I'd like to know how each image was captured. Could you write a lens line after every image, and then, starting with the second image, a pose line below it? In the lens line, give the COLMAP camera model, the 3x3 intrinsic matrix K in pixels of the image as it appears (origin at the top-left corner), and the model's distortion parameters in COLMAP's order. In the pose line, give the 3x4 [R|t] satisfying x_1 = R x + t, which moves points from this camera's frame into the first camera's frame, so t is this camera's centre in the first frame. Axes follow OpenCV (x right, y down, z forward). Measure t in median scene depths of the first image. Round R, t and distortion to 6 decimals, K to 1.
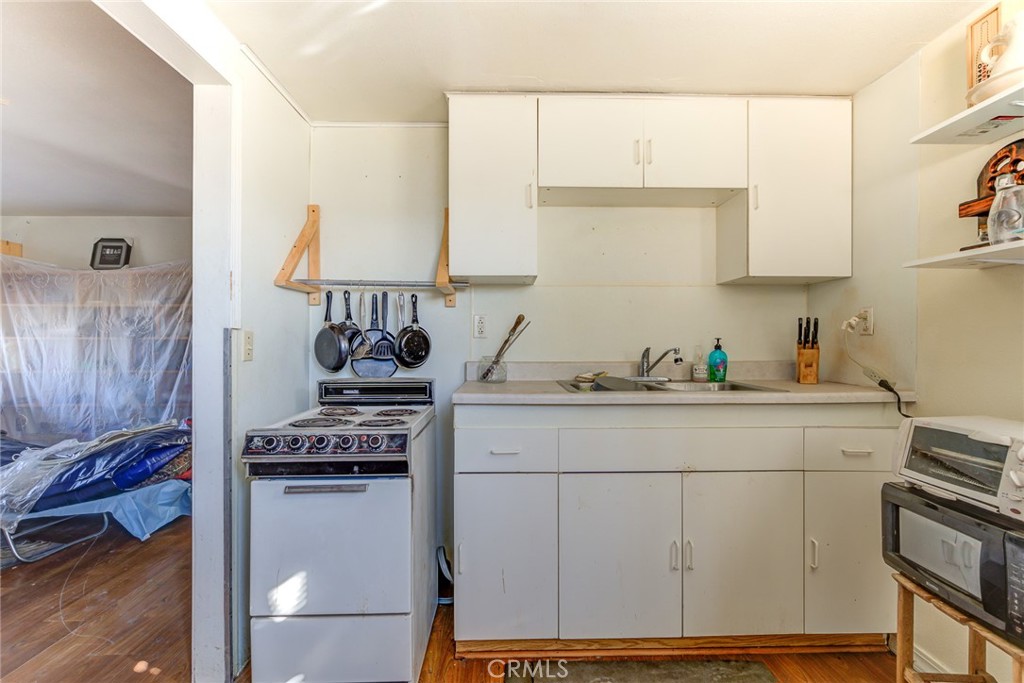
lens RADIAL K [[476.2, 0, 512.0], [0, 476.2, 341.5], [0, 0, 1]] dist [-0.008618, 0.000701]
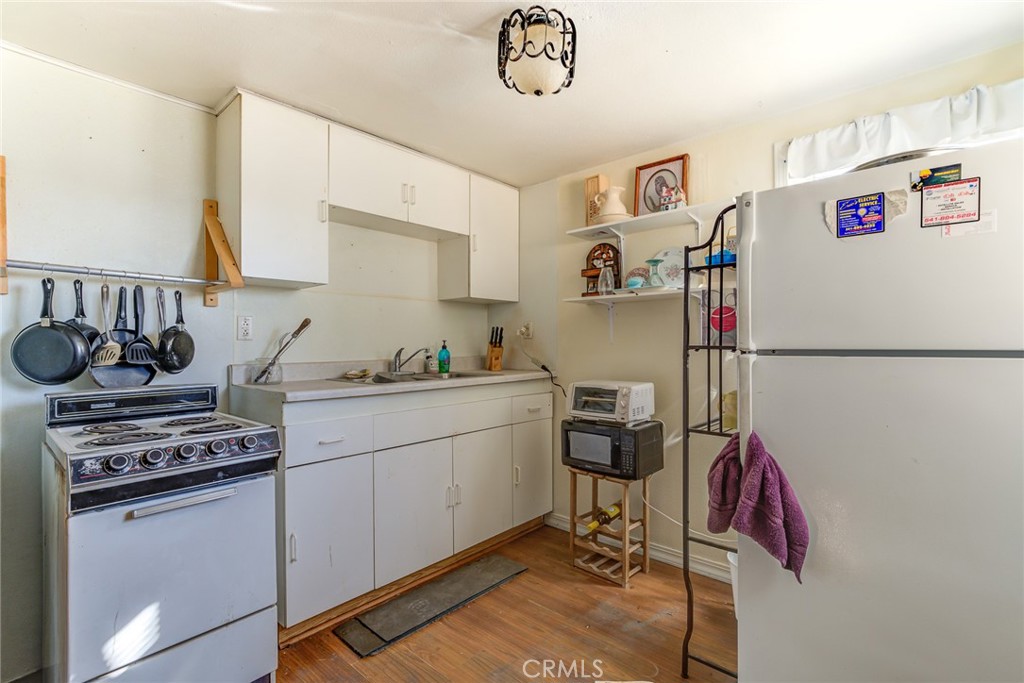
lens RADIAL K [[476.2, 0, 512.0], [0, 476.2, 341.5], [0, 0, 1]] dist [-0.008618, 0.000701]
pose [[0.678973, -0.000254, 0.734163, -0.470631], [0.005158, 0.999977, -0.004424, 0.003157], [-0.734145, 0.006791, 0.678959, -0.067732]]
